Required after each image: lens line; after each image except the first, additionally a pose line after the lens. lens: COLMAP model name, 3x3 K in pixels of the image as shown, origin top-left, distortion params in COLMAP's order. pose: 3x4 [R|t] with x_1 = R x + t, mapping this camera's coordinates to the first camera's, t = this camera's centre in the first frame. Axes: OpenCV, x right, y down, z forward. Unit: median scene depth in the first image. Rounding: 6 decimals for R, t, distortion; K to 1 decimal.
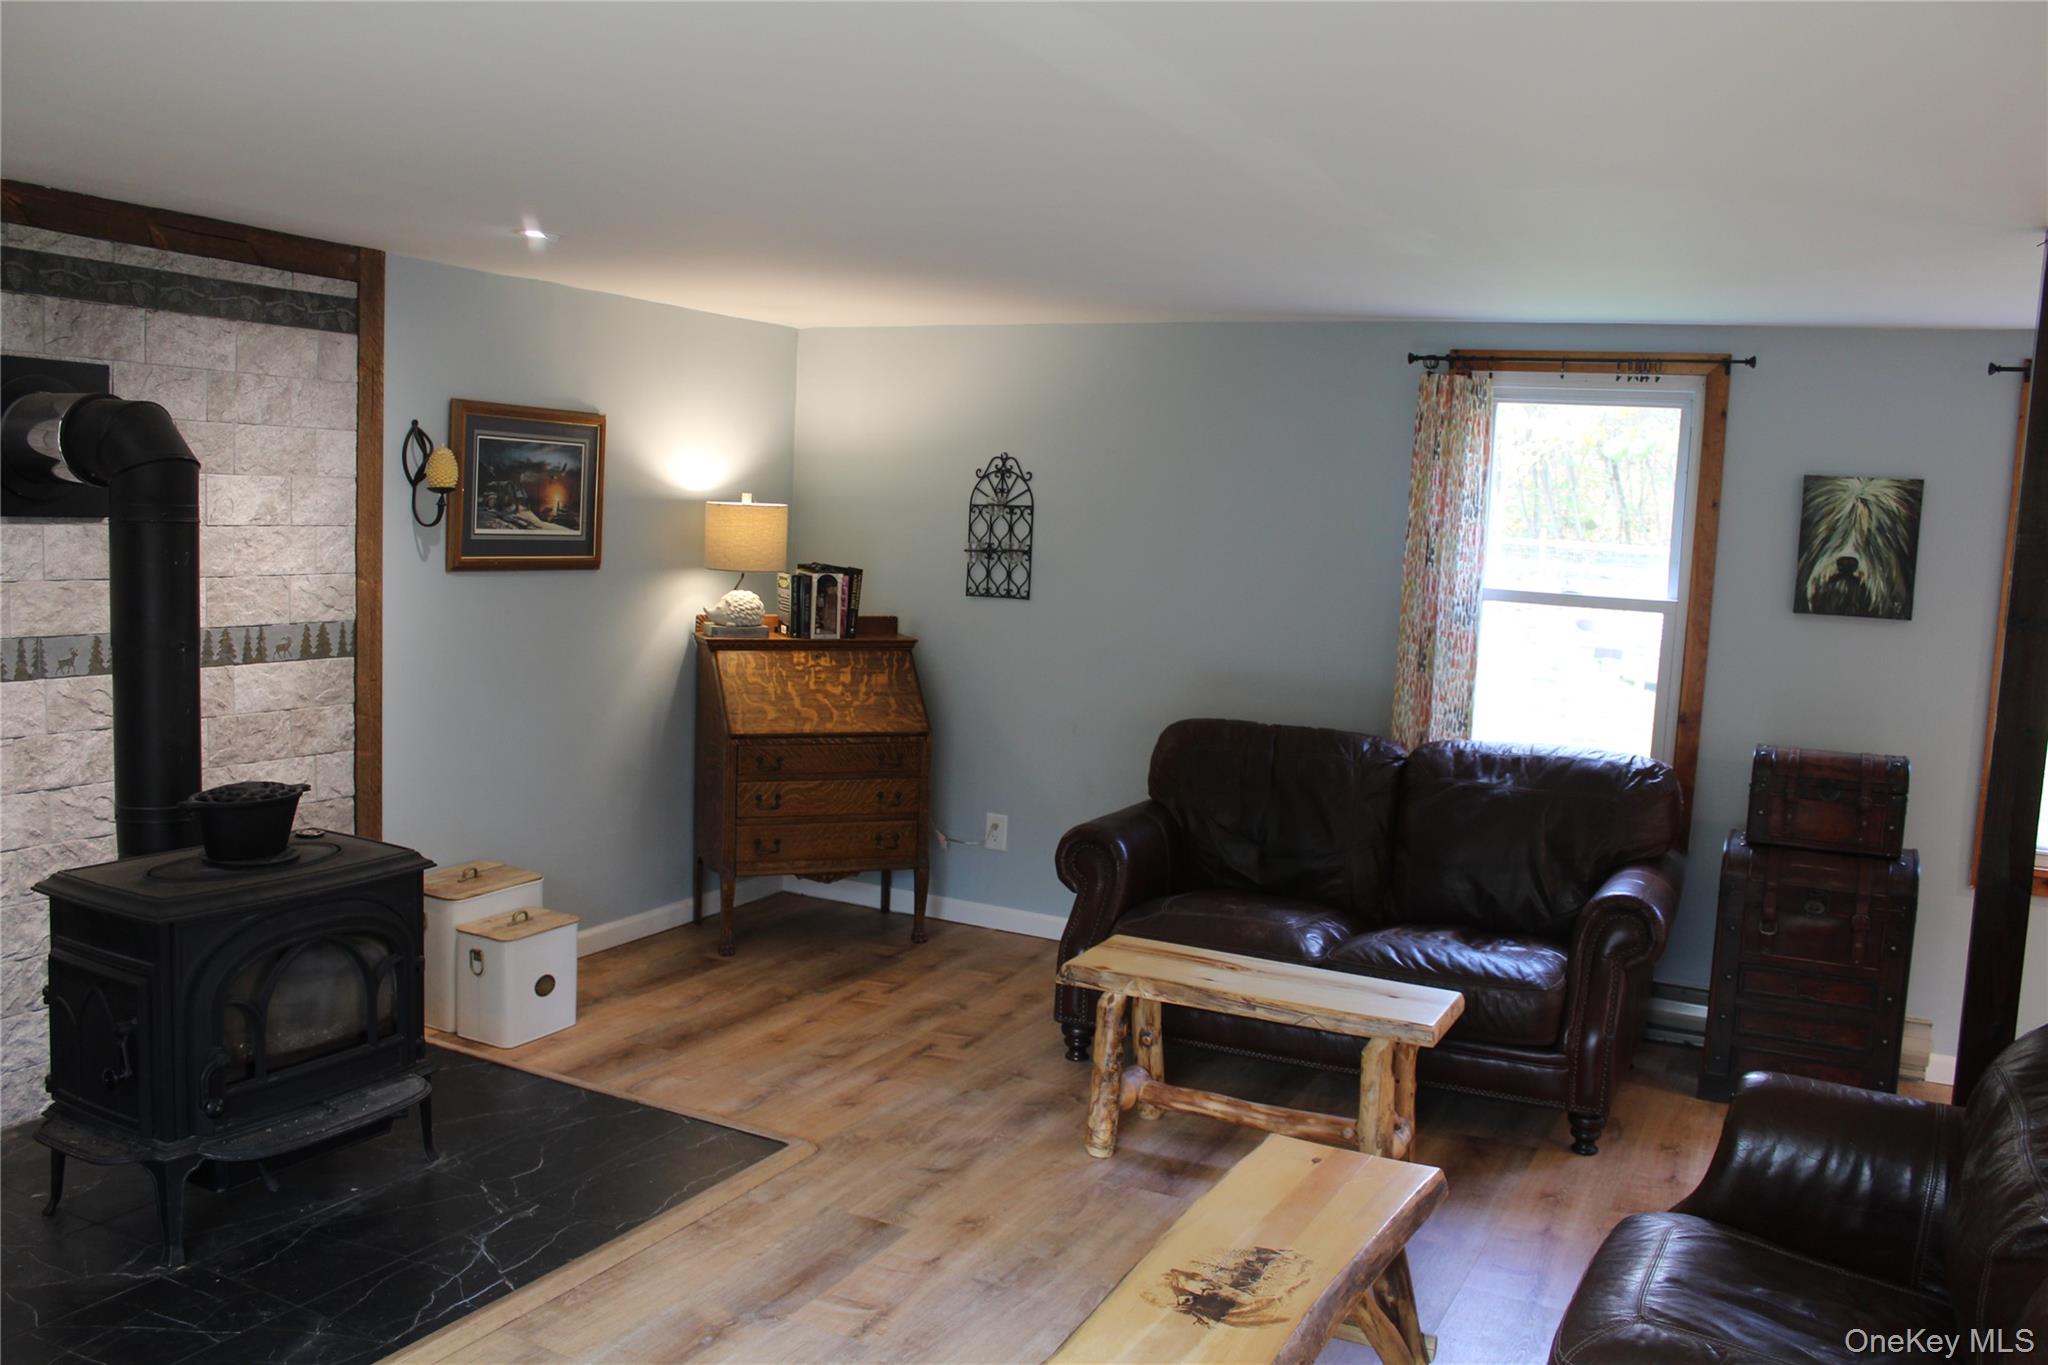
lens RADIAL K [[1710.4, 0, 1019.2], [0, 1710.4, 706.8], [0, 0, 1]] dist [-0.169264, 0.152602]
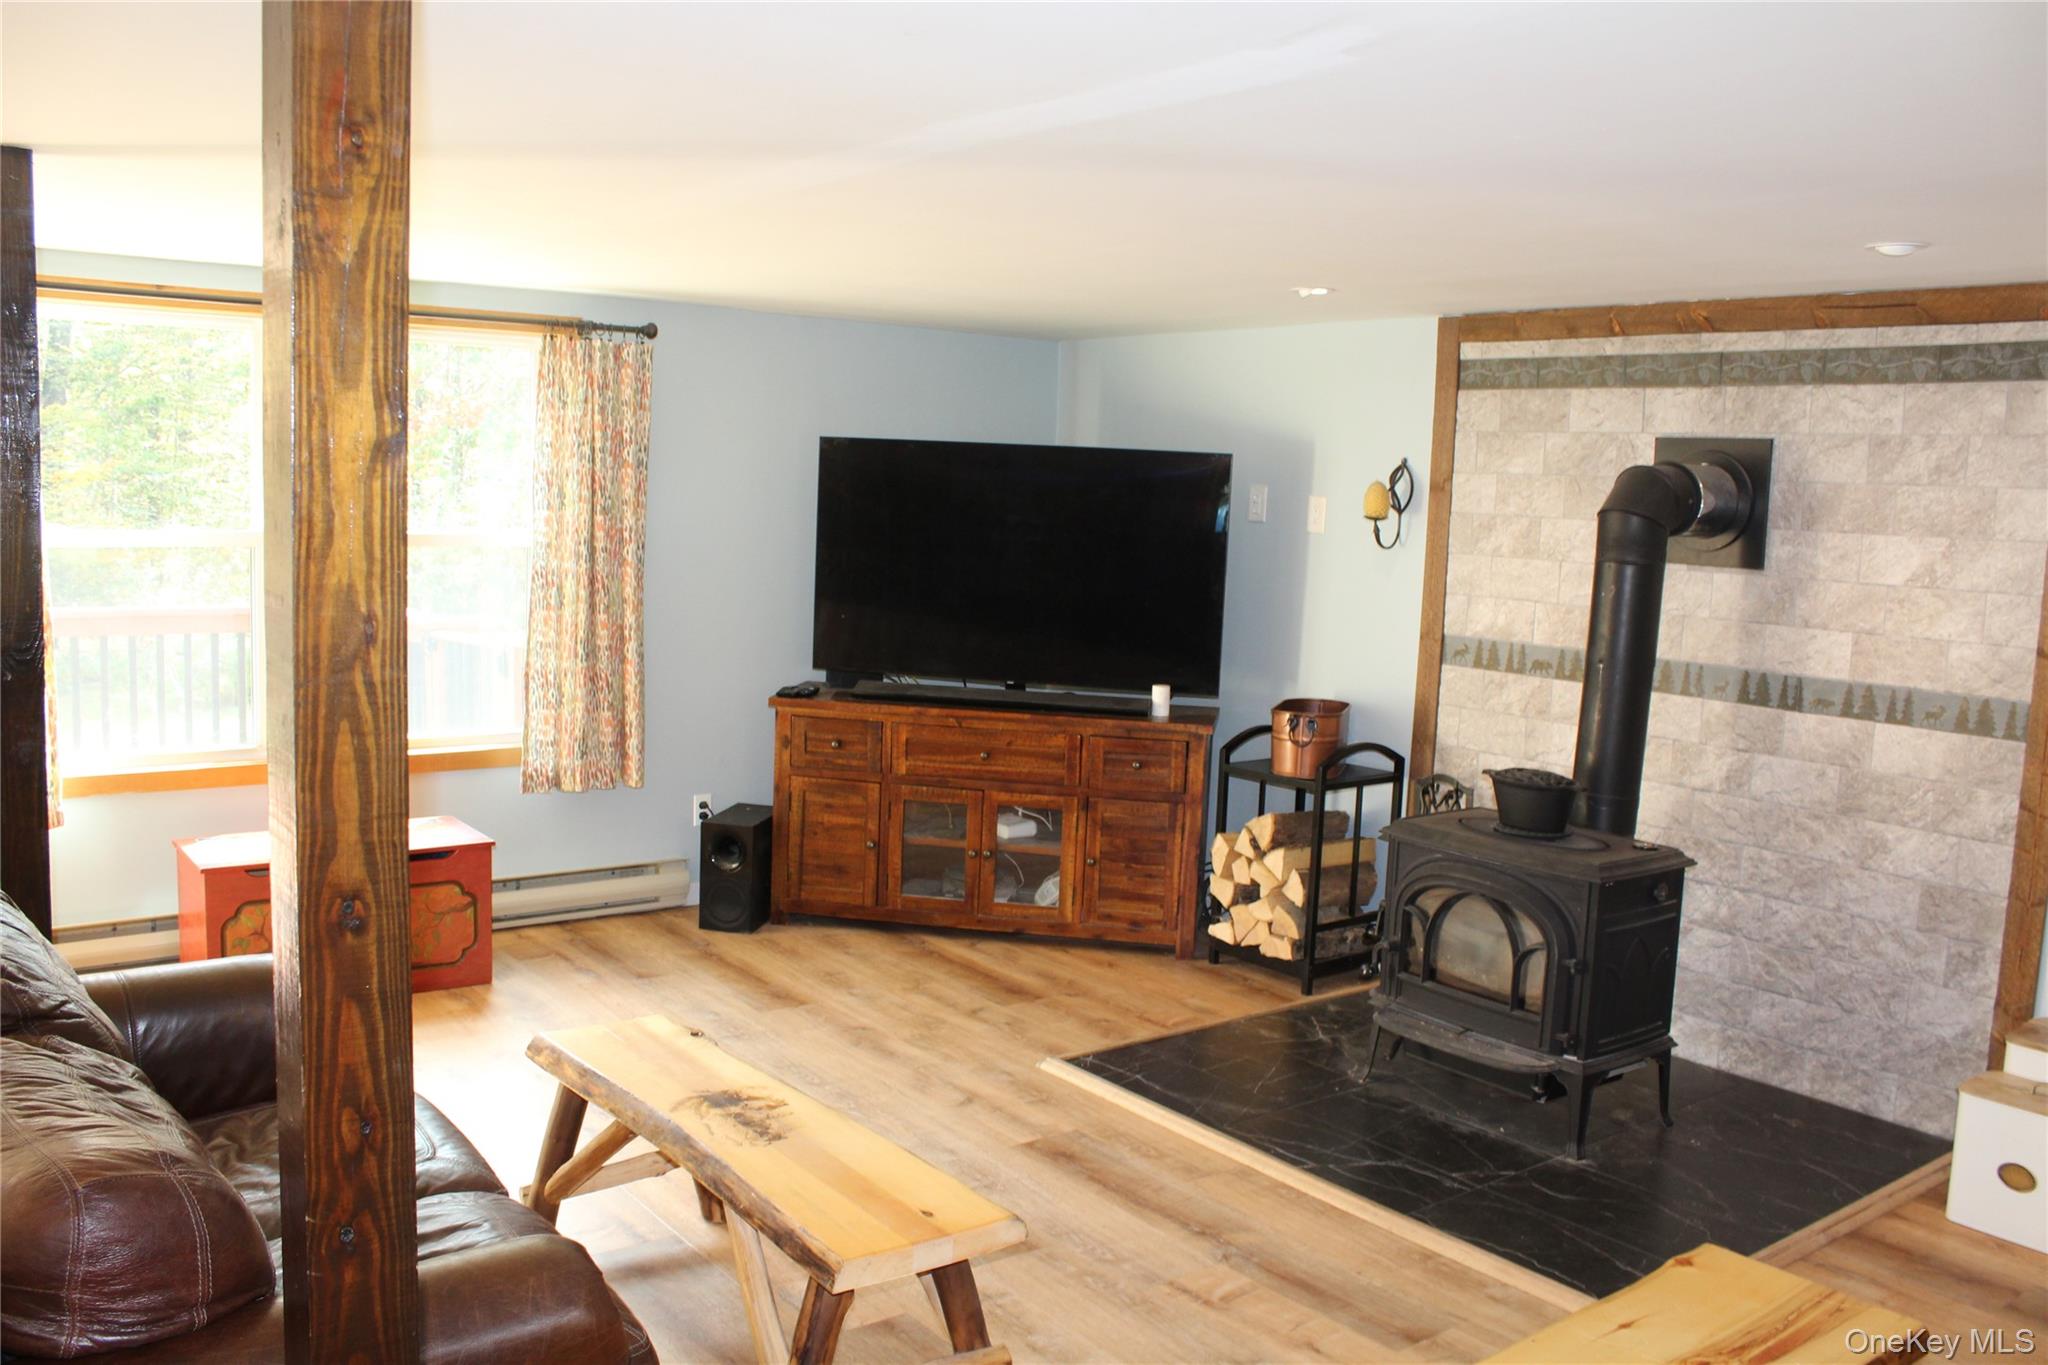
lens RADIAL K [[1710.4, 0, 1019.2], [0, 1710.4, 706.8], [0, 0, 1]] dist [-0.169264, 0.152602]
pose [[-0.436433, 0.056670, -0.897950, 0.687249], [-0.158019, 0.977674, 0.138505, -0.094468], [0.885752, 0.202342, -0.417735, 0.986735]]
